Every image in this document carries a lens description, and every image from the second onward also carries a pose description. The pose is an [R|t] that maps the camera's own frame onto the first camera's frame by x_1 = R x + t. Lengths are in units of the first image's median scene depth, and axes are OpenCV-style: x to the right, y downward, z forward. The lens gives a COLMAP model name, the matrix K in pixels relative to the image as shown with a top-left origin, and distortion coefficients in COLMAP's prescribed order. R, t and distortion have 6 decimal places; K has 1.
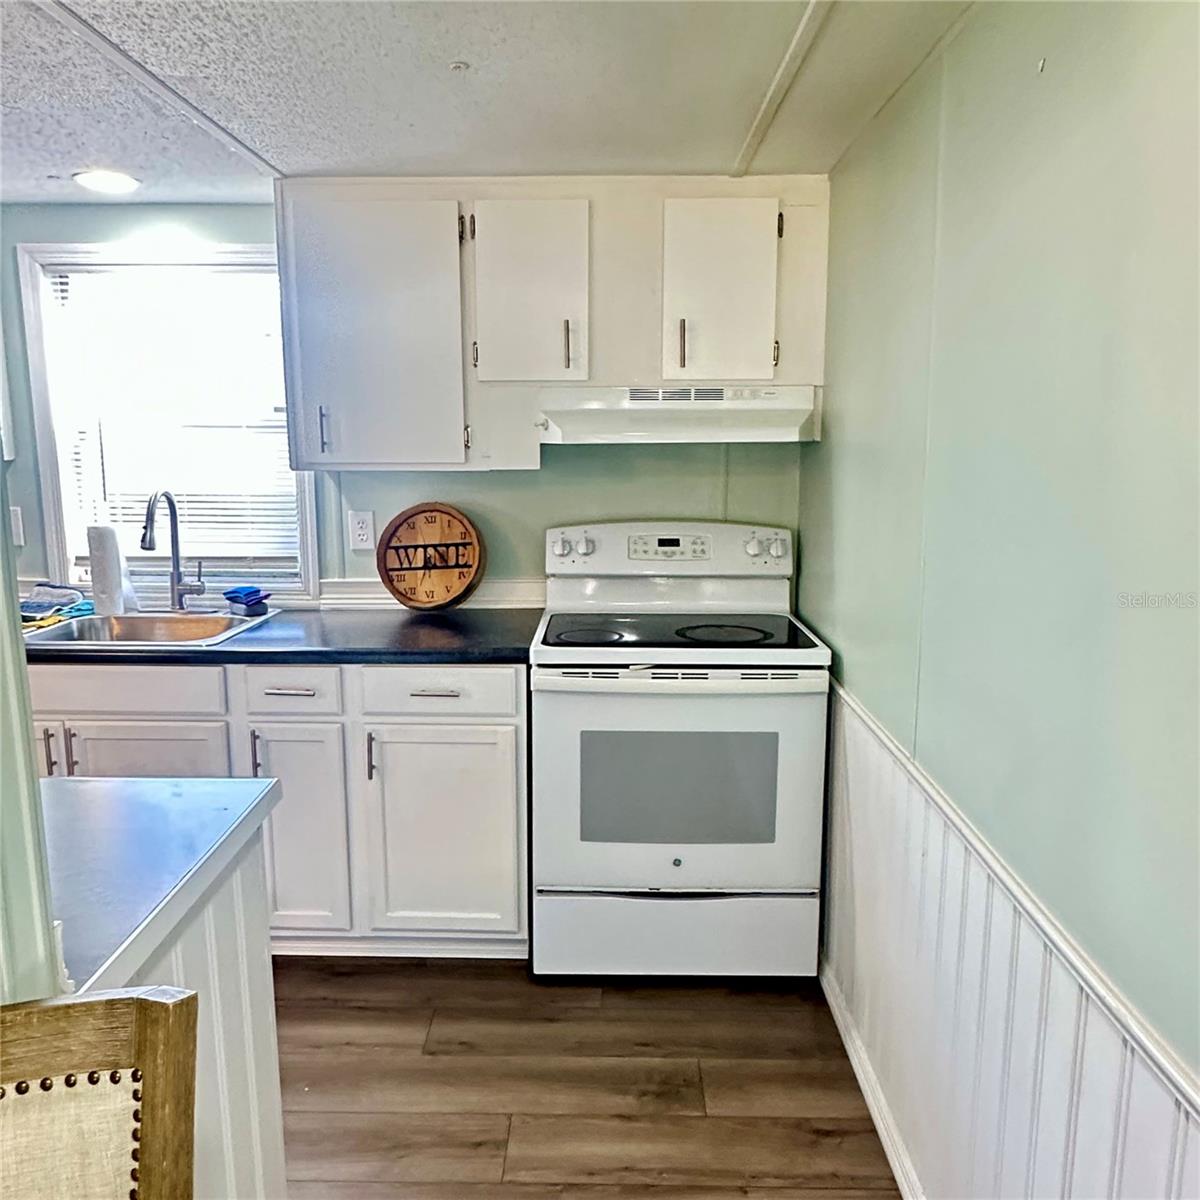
lens RADIAL K [[964.7, 0, 603.0], [0, 964.7, 596.6], [0, 0, 1]] dist [-0.006770, 0.006227]
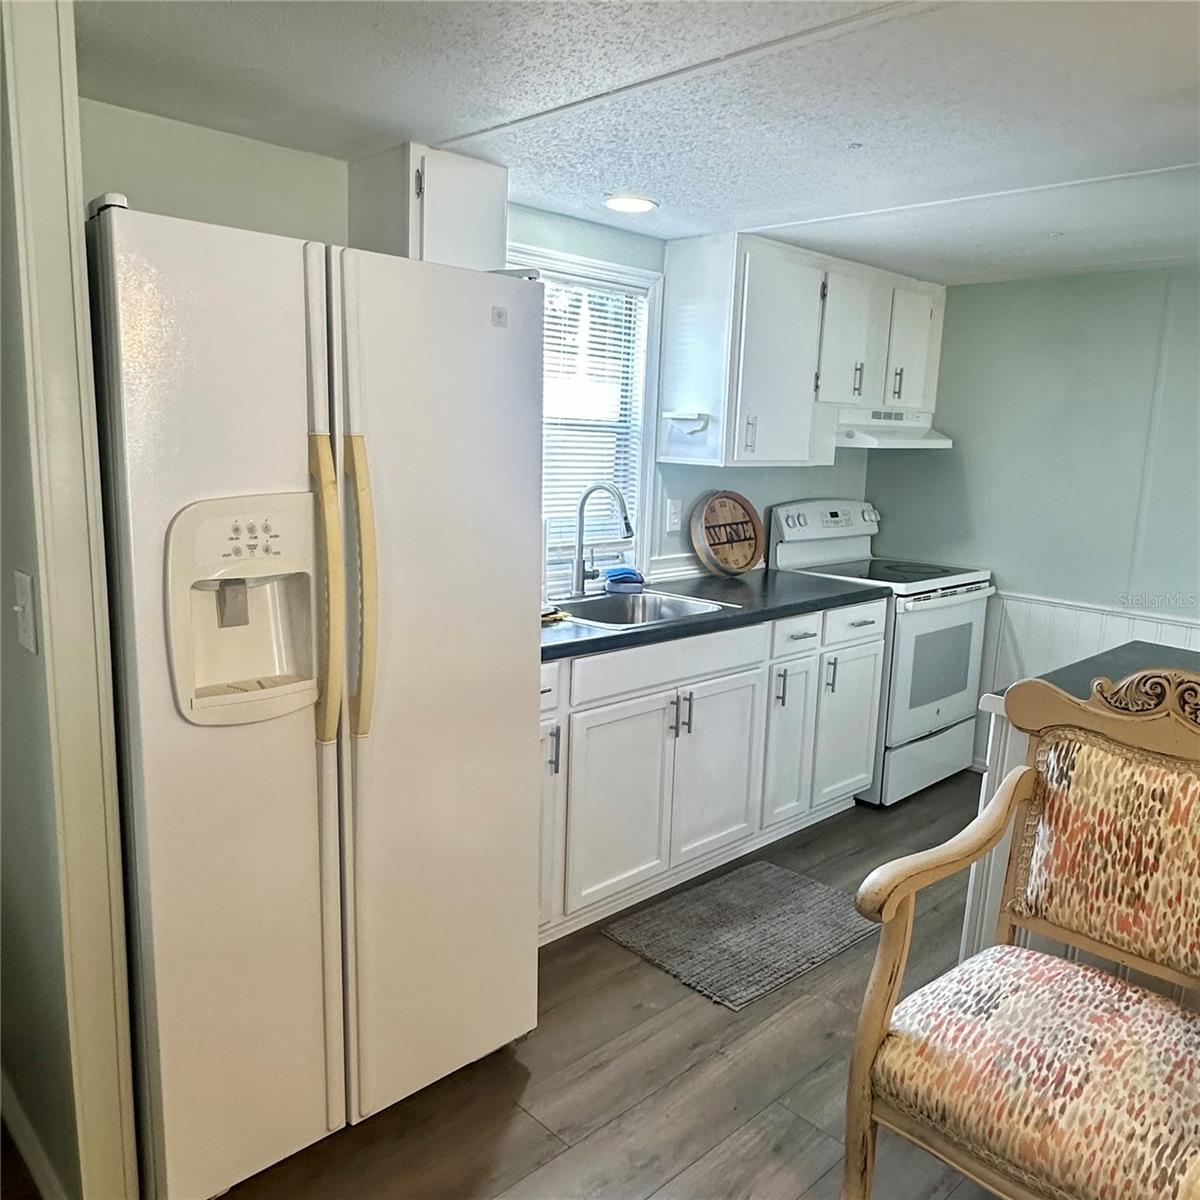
lens RADIAL K [[964.7, 0, 603.3], [0, 964.7, 602.0], [0, 0, 1]] dist [-0.006770, 0.006227]
pose [[0.700871, -0.102430, 0.705895, -1.203168], [0.086340, 0.994541, 0.058589, -0.039949], [-0.708043, 0.019884, 0.705889, 0.220680]]
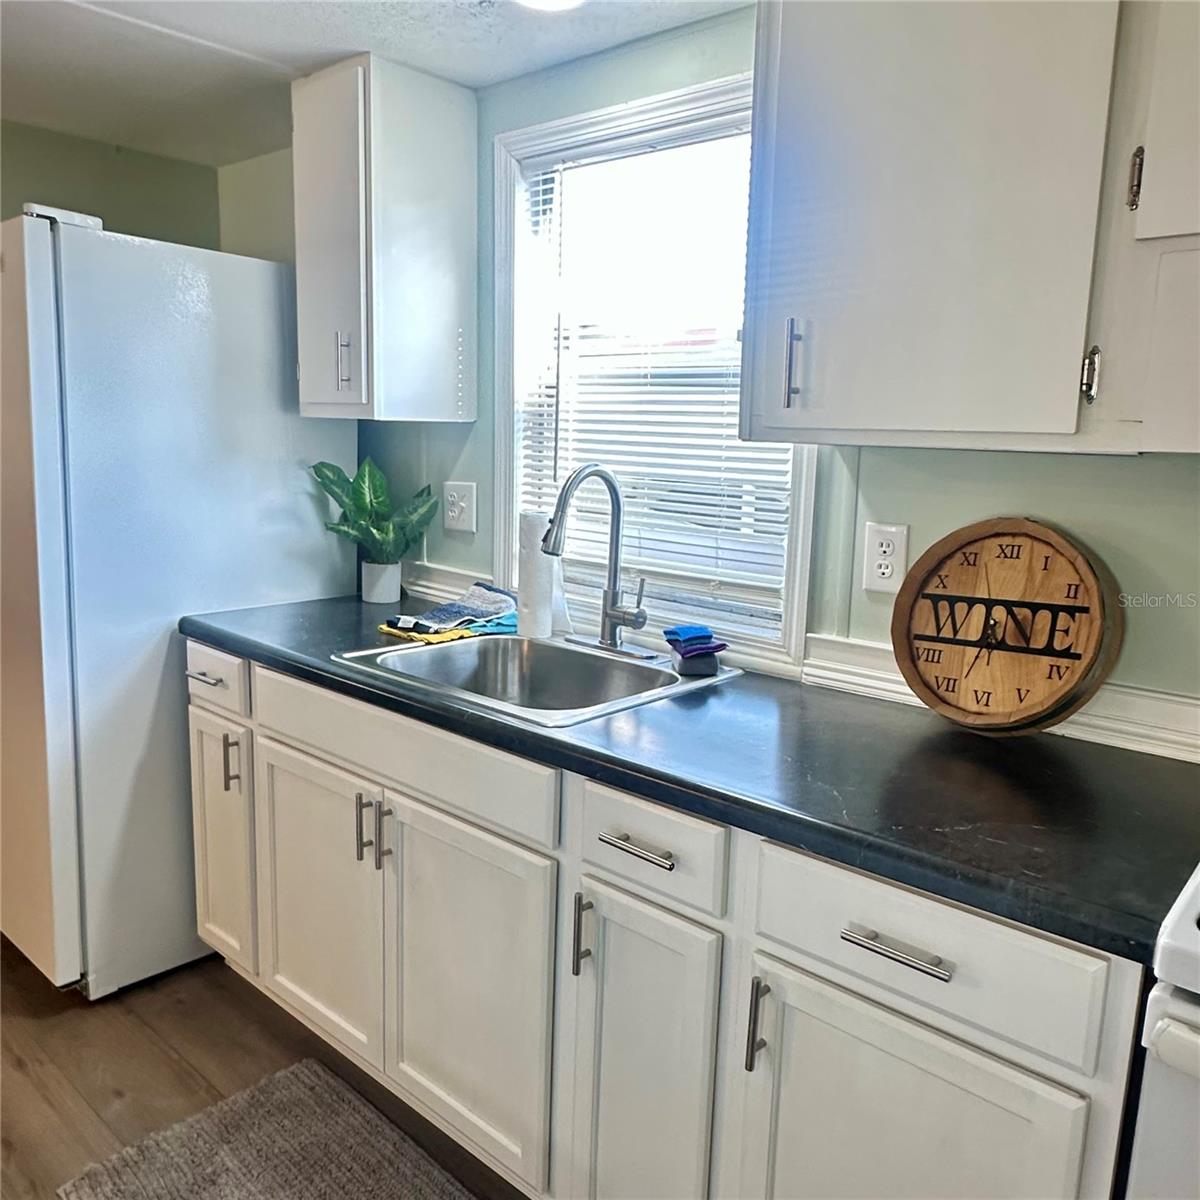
lens RADIAL K [[964.7, 0, 599.7], [0, 964.7, 591.2], [0, 0, 1]] dist [-0.006770, 0.006227]
pose [[0.756064, 0.127894, -0.641881, -0.014107], [-0.133862, 0.990208, 0.039624, -0.050658], [0.640663, 0.055965, 0.765780, 0.478470]]
